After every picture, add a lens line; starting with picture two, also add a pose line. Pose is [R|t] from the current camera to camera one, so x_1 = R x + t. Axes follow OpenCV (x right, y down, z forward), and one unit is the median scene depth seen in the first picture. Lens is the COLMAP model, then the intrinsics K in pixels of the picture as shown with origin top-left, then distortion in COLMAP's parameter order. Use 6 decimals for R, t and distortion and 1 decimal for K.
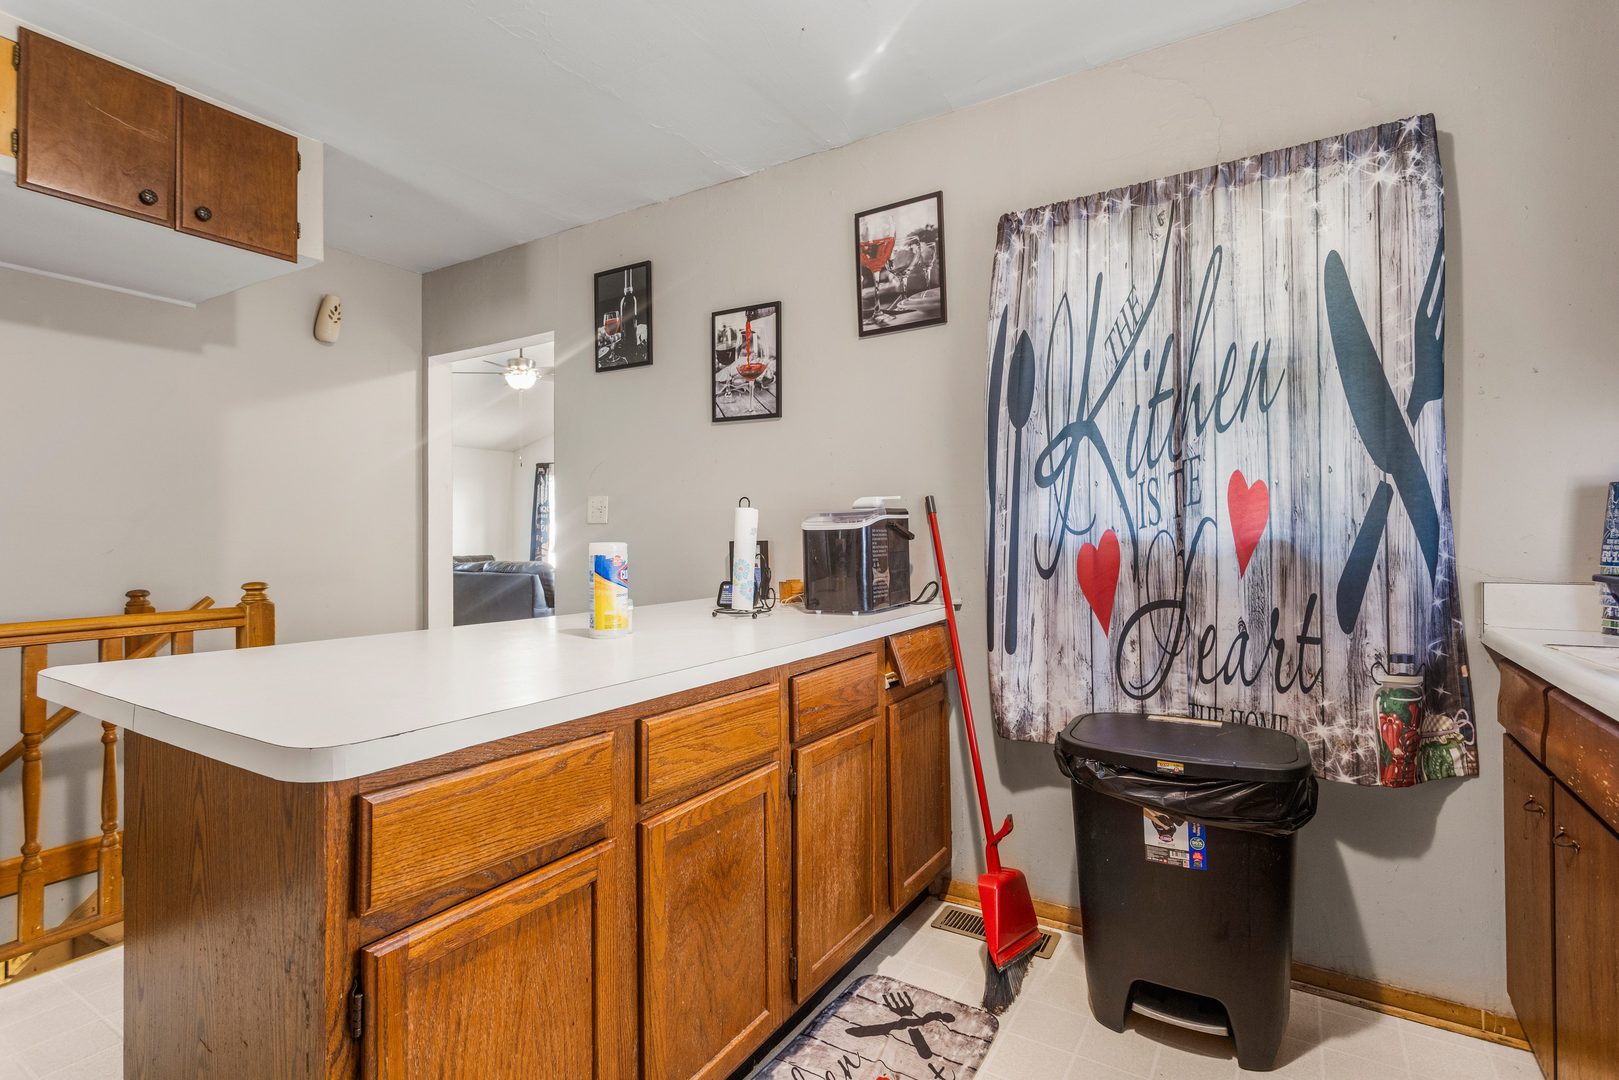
lens RADIAL K [[783.7, 0, 807.7], [0, 783.7, 533.6], [0, 0, 1]] dist [0.002278, 0.000522]
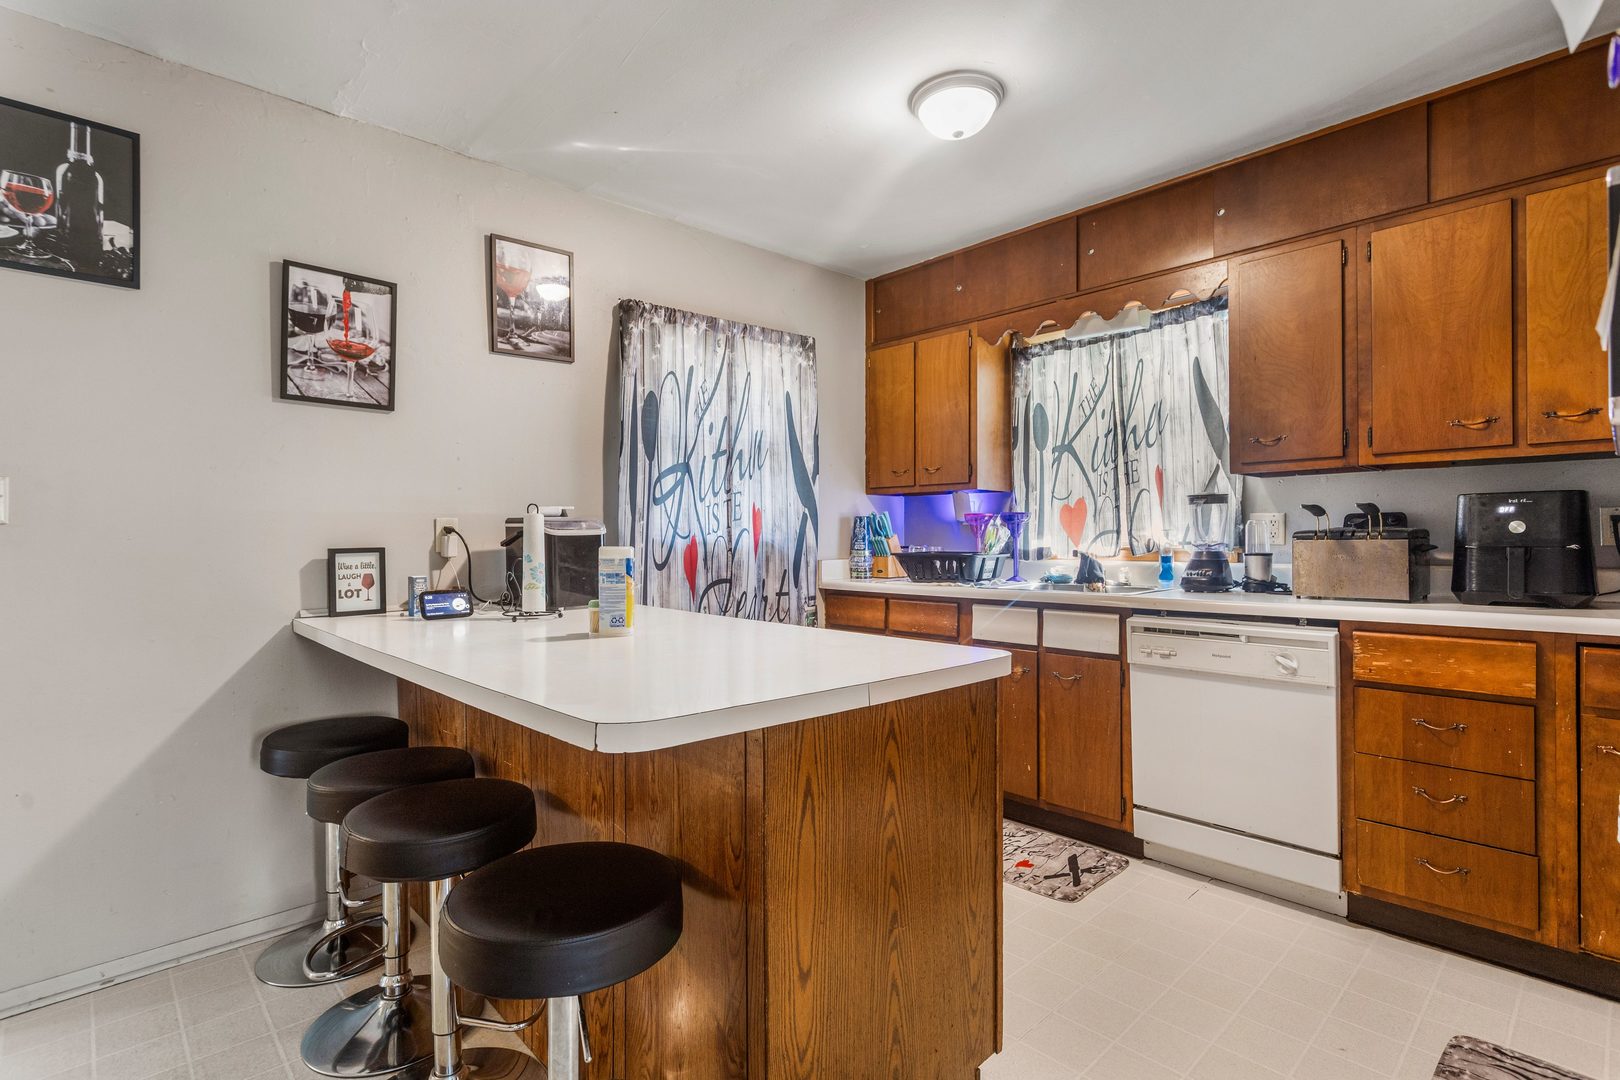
lens RADIAL K [[774.4, 0, 810.0], [0, 774.4, 540.0], [0, 0, 1]] dist [0.002125, 0.000853]
pose [[0.258408, -0.004098, 0.966027, -1.055253], [0.005632, 0.999980, 0.002736, 0.000748], [-0.966019, 0.004733, 0.258426, 0.414617]]
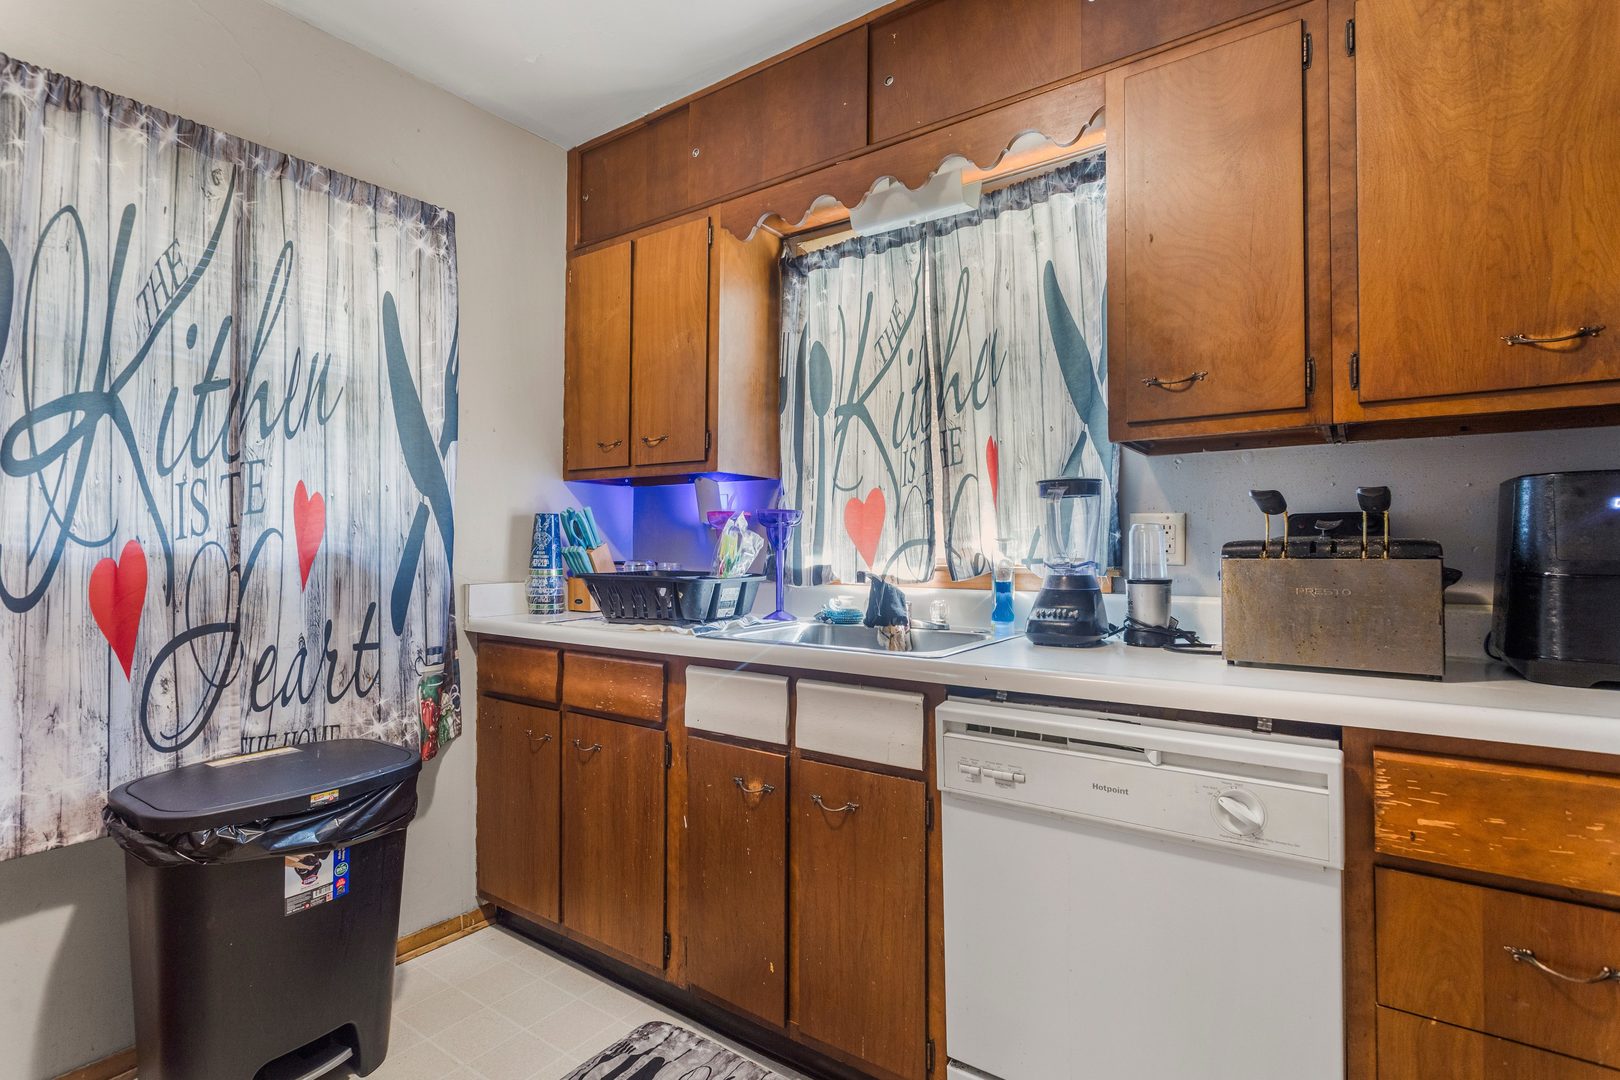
lens RADIAL K [[784.2, 0, 808.2], [0, 784.2, 533.6], [0, 0, 1]] dist [0.002278, 0.000522]
pose [[0.063139, 0.020492, 0.997794, -0.358695], [-0.003075, 0.999788, -0.020338, 0.002114], [-0.998000, -0.001784, 0.063188, 0.306042]]
